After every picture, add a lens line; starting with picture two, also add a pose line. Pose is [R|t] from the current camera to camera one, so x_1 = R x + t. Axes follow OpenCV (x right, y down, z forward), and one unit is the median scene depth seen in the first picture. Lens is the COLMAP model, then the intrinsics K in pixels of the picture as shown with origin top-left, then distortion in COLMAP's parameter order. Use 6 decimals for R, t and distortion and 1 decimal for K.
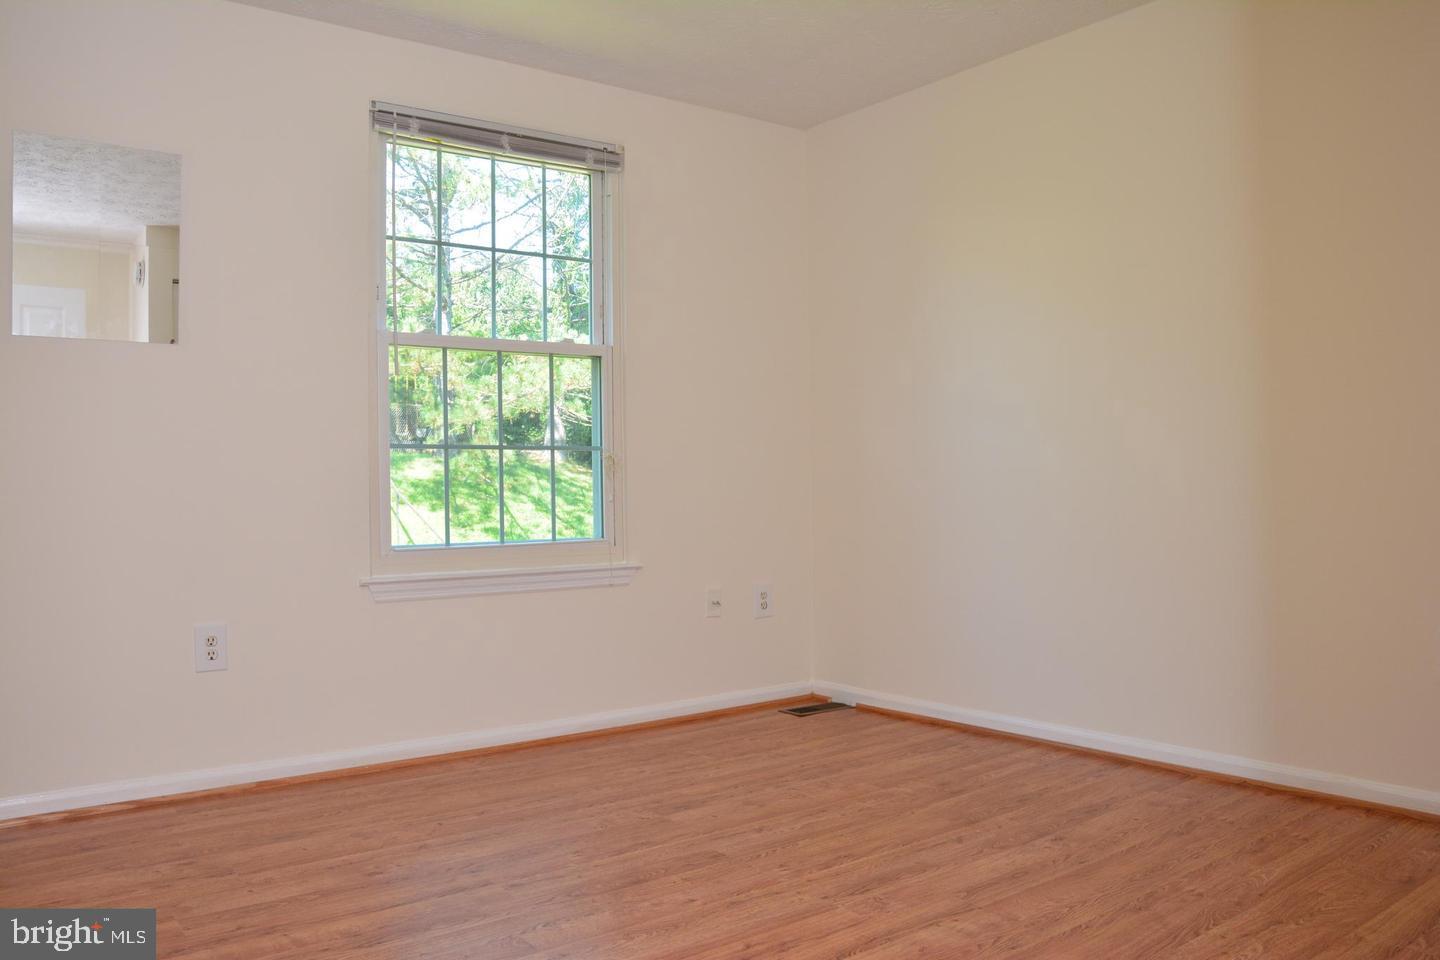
lens RADIAL K [[1117.5, 0, 725.8], [0, 1117.5, 487.0], [0, 0, 1]] dist [-0.161305, 0.117400]
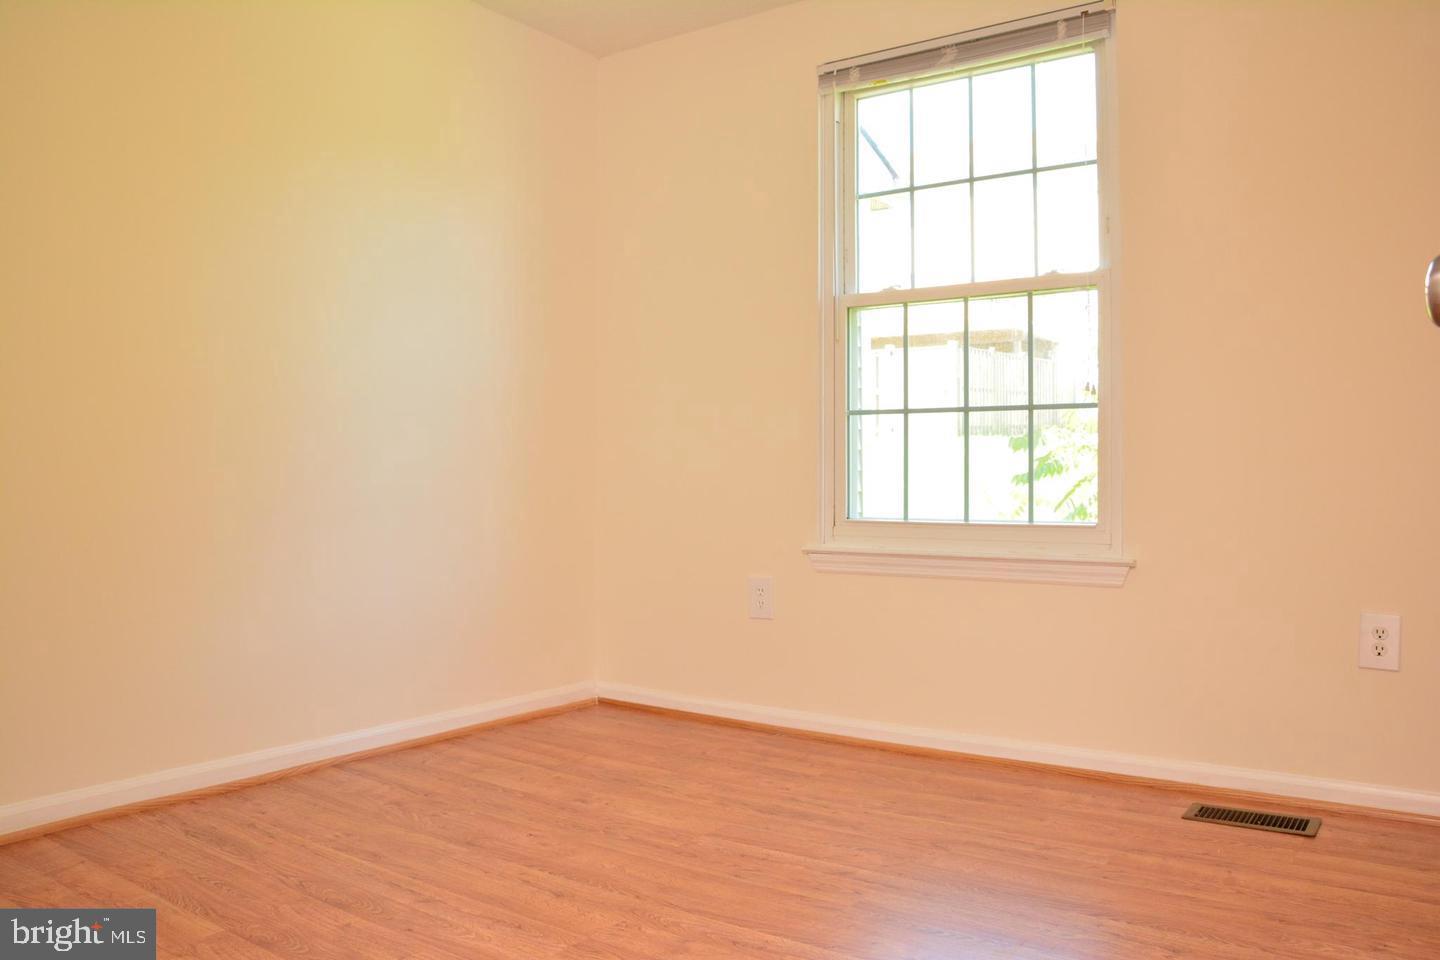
lens RADIAL K [[1117.5, 0, 725.8], [0, 1117.5, 487.0], [0, 0, 1]] dist [-0.161305, 0.117400]
pose [[0.316319, 0.024993, -0.948324, 0.574382], [-0.006589, 0.999687, 0.024149, 0.005604], [0.948630, -0.001391, 0.316384, 0.572494]]
